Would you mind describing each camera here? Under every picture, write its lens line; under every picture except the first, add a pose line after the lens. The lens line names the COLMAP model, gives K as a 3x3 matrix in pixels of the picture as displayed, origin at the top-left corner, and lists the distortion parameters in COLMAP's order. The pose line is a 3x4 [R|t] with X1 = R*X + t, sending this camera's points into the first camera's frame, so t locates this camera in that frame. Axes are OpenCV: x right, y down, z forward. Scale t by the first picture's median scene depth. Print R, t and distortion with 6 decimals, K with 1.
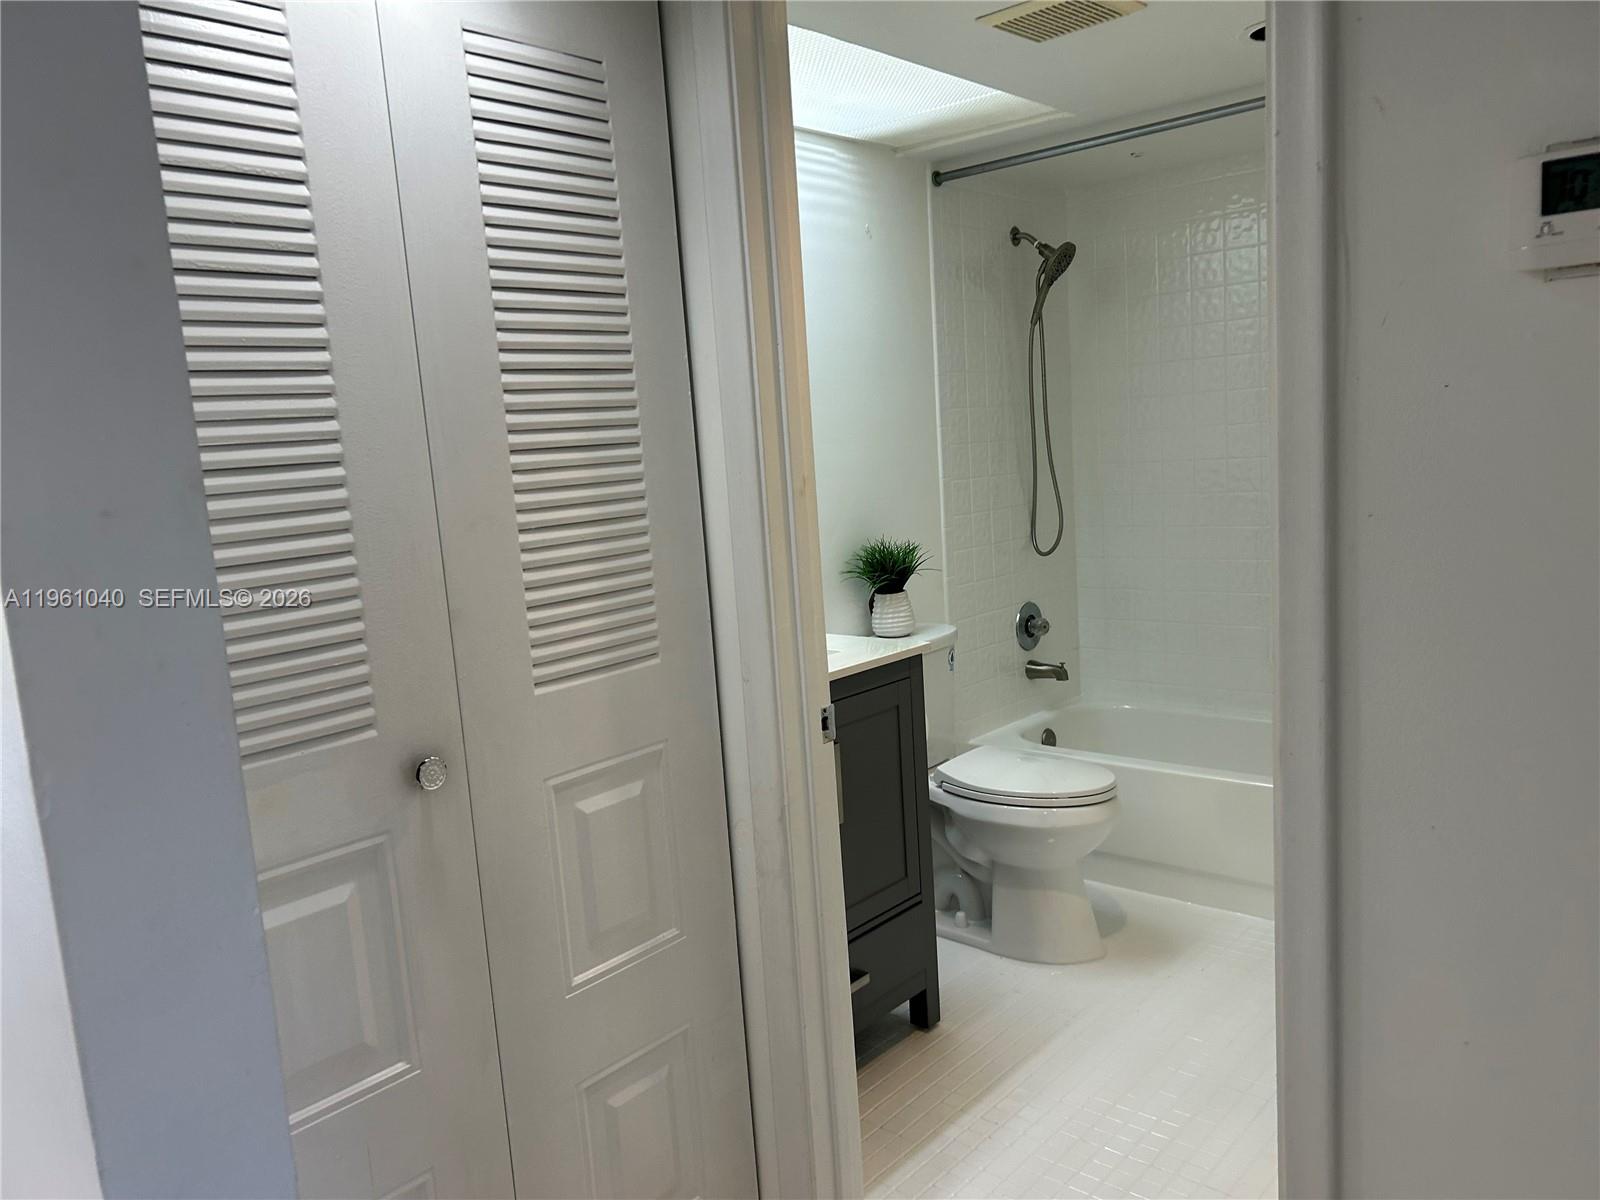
lens RADIAL K [[1201.8, 0, 797.0], [0, 1201.8, 608.2], [0, 0, 1]] dist [0.094733, -0.137482]
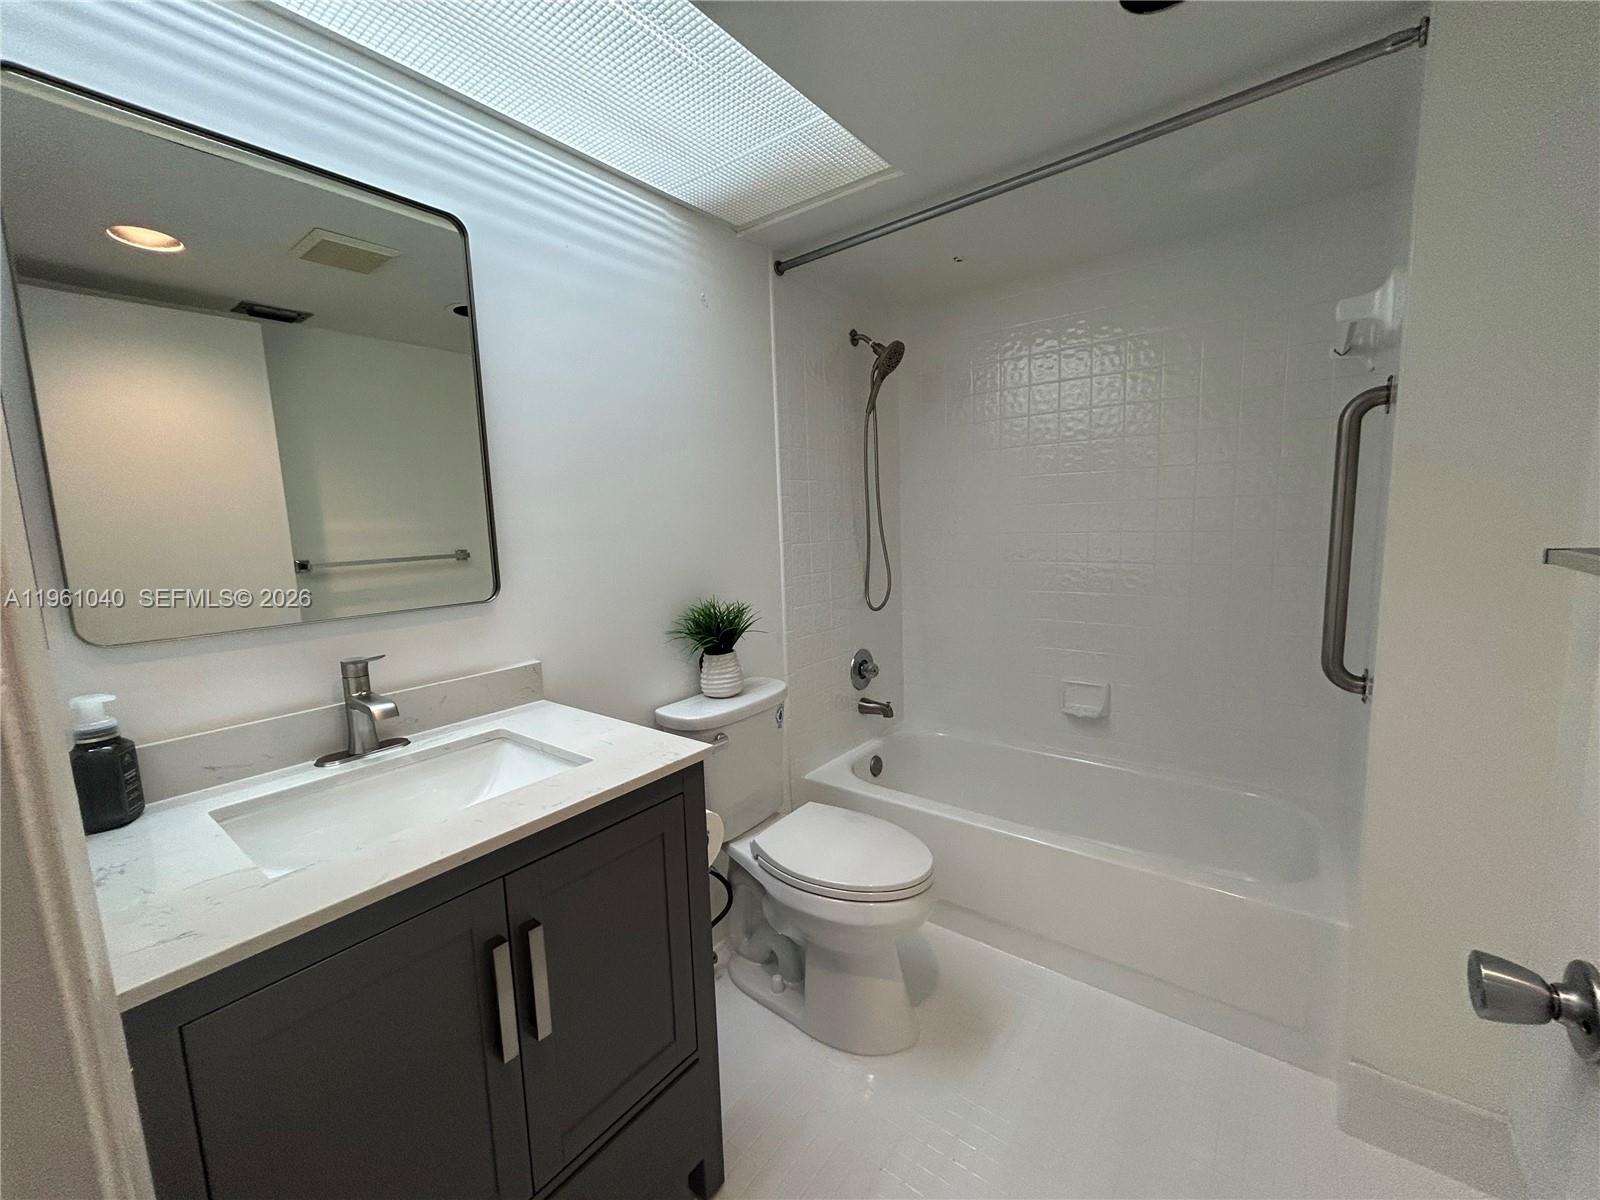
lens RADIAL K [[643.5, 0, 798.6], [0, 643.5, 599.5], [0, 0, 1]] dist [0.000472, 0.000348]
pose [[0.998004, 0.022840, 0.058869, 0.097604], [-0.021739, 0.999578, -0.019273, -0.042851], [-0.059285, 0.017954, 0.998080, 0.396175]]
